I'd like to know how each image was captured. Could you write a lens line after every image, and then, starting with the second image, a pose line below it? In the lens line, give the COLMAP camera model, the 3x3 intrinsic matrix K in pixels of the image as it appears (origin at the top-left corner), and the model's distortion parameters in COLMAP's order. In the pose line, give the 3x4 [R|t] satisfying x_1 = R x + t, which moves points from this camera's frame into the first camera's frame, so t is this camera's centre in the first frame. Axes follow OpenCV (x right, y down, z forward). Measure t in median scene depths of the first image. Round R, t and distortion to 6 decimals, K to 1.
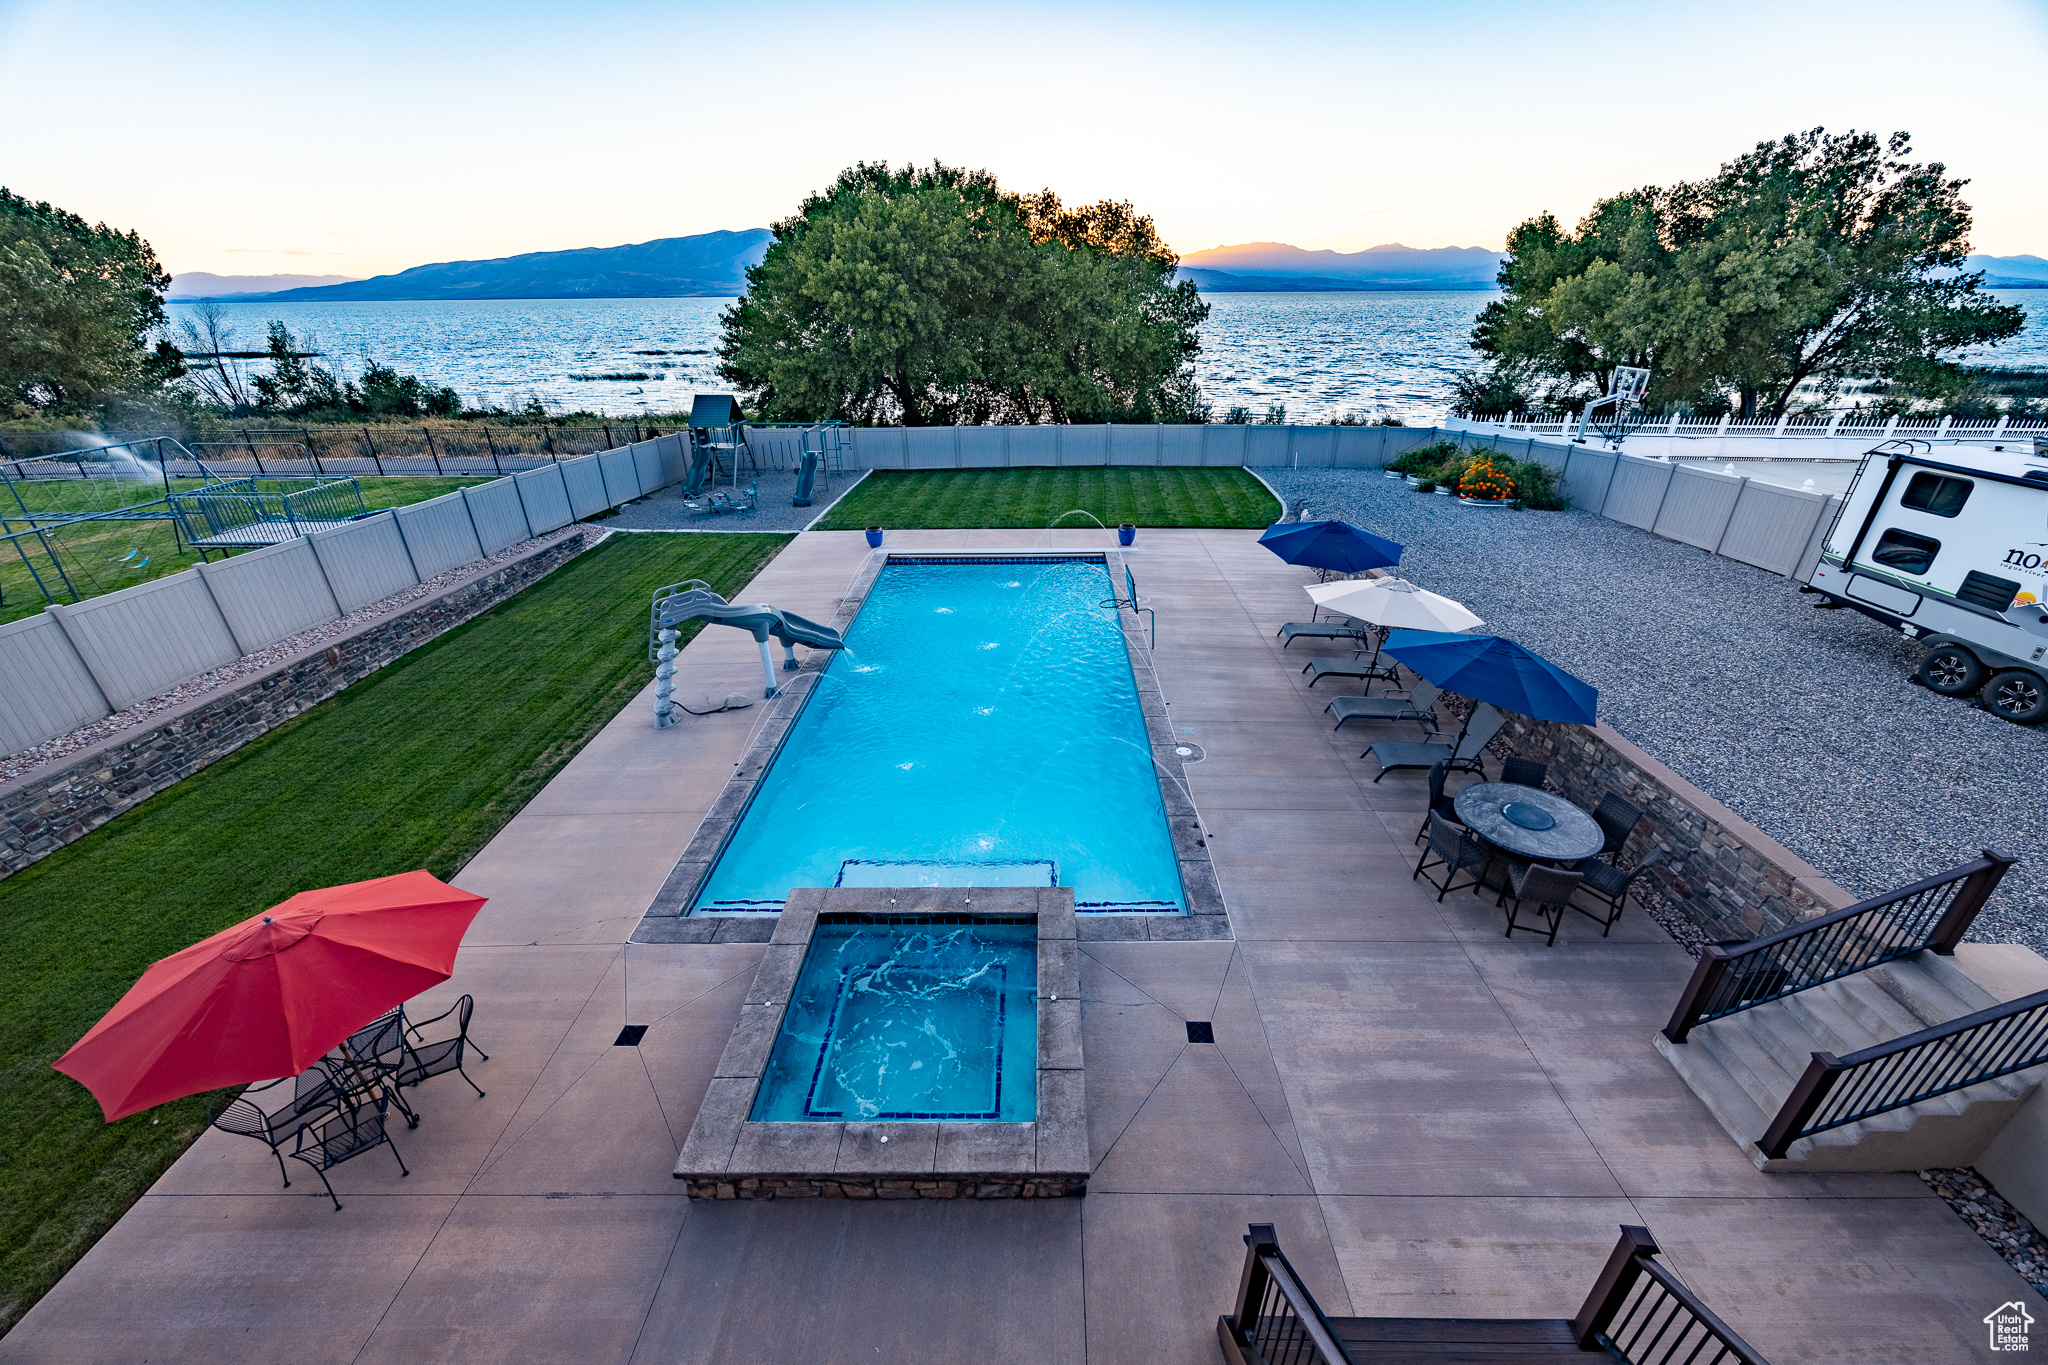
lens RADIAL K [[772.8, 0, 1034.7], [0, 772.8, 689.6], [0, 0, 1]] dist [-0.006194, 0.000425]
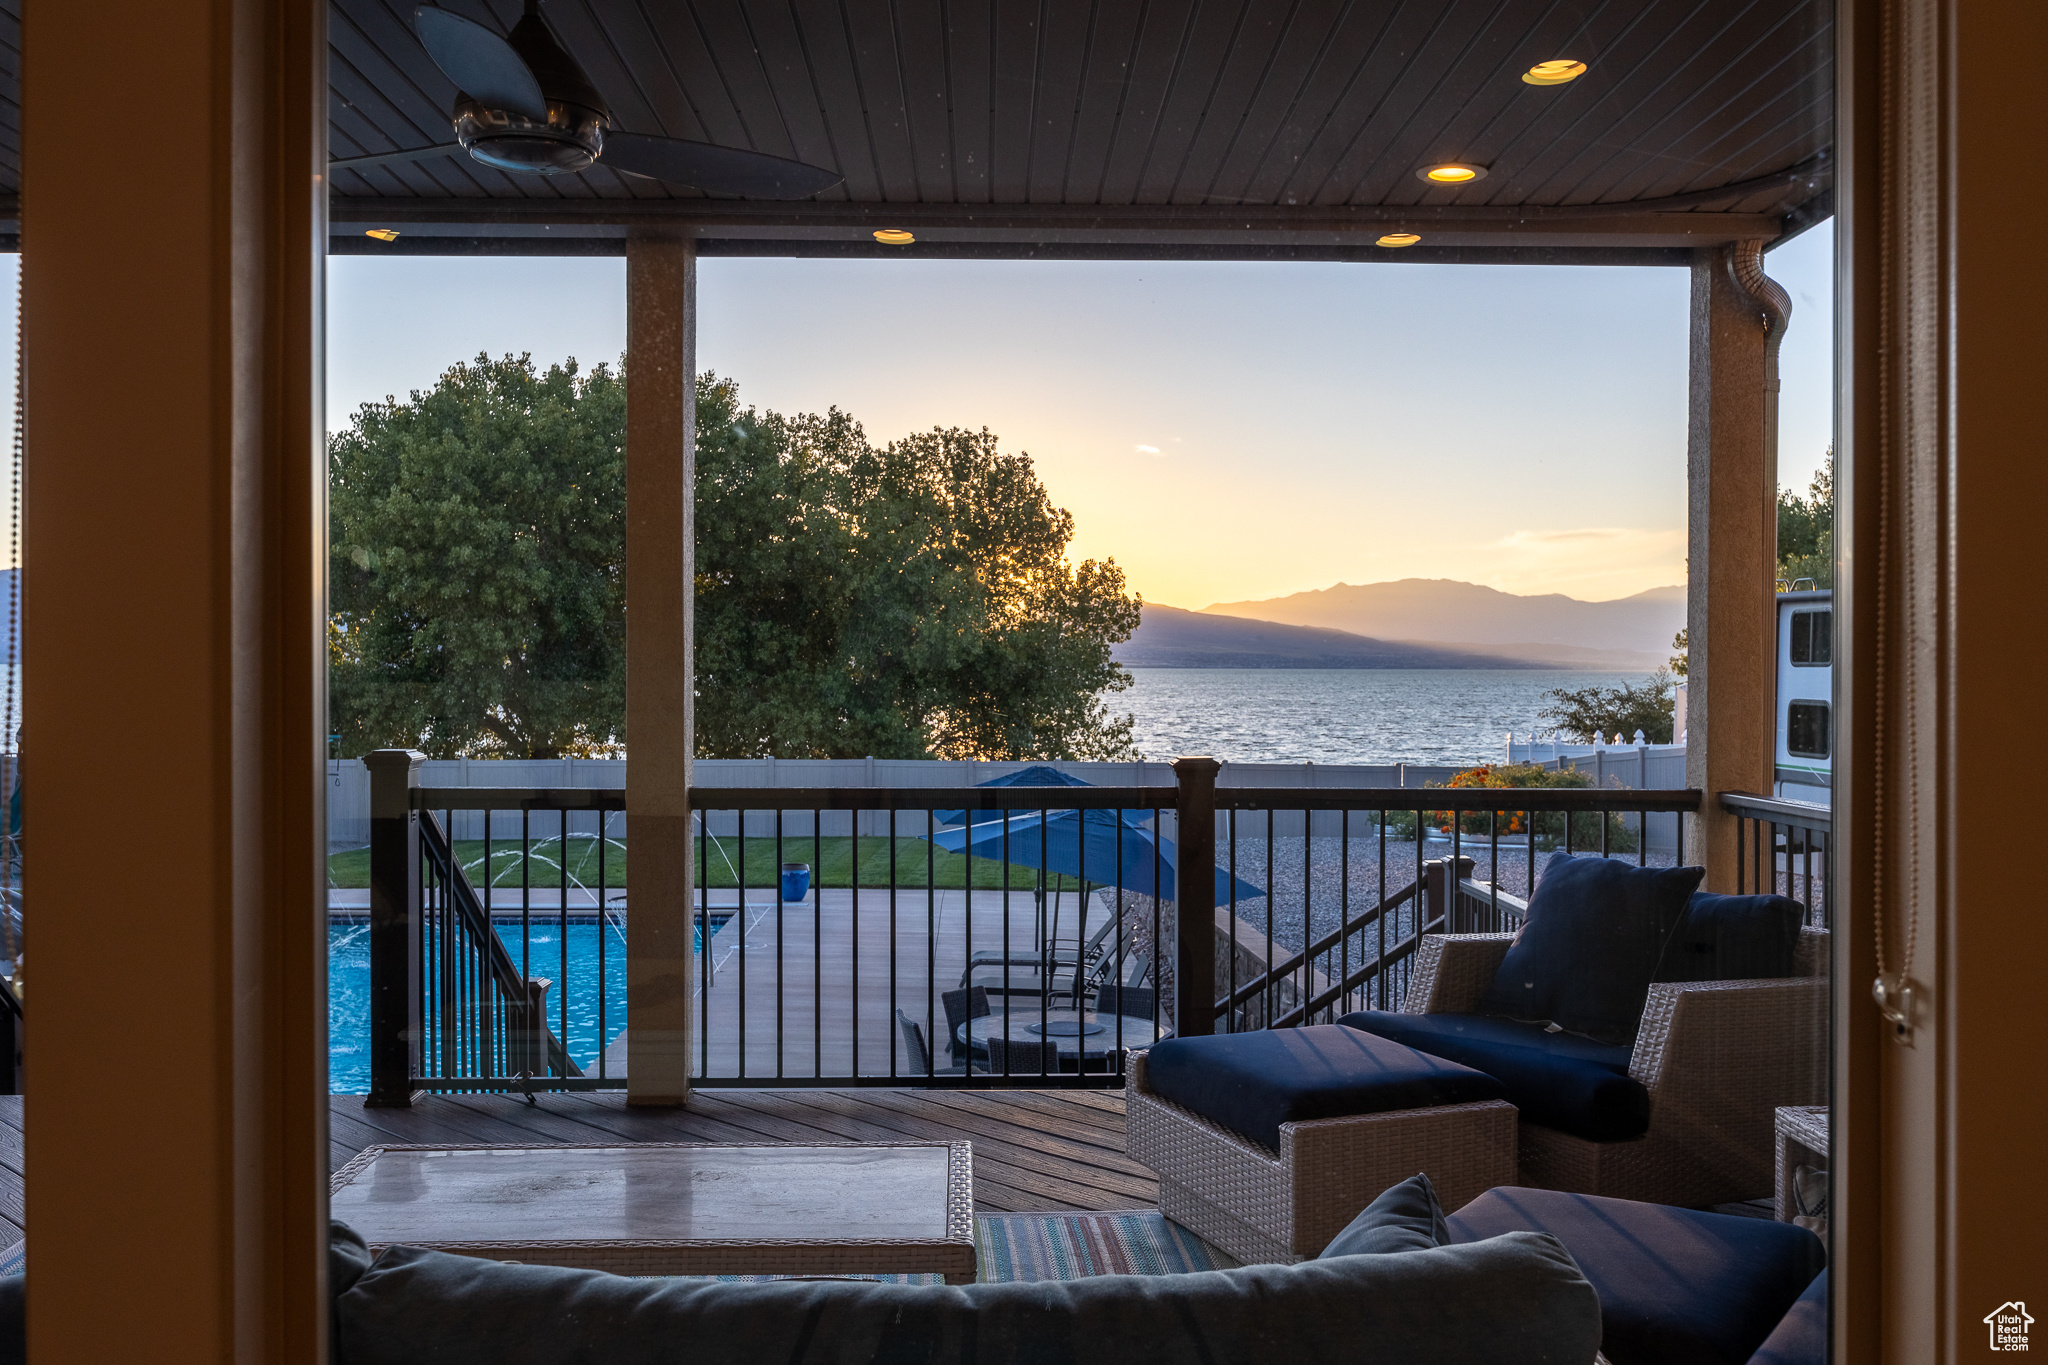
lens RADIAL K [[1837.7, 0, 972.7], [0, 1837.7, 666.0], [0, 0, 1]] dist [0.118933, 0.038132]
pose [[0.999918, 0.011401, 0.005763, 0.126435], [-0.007535, 0.890667, -0.454593, 0.125025], [-0.010315, 0.454512, 0.890681, -0.094498]]
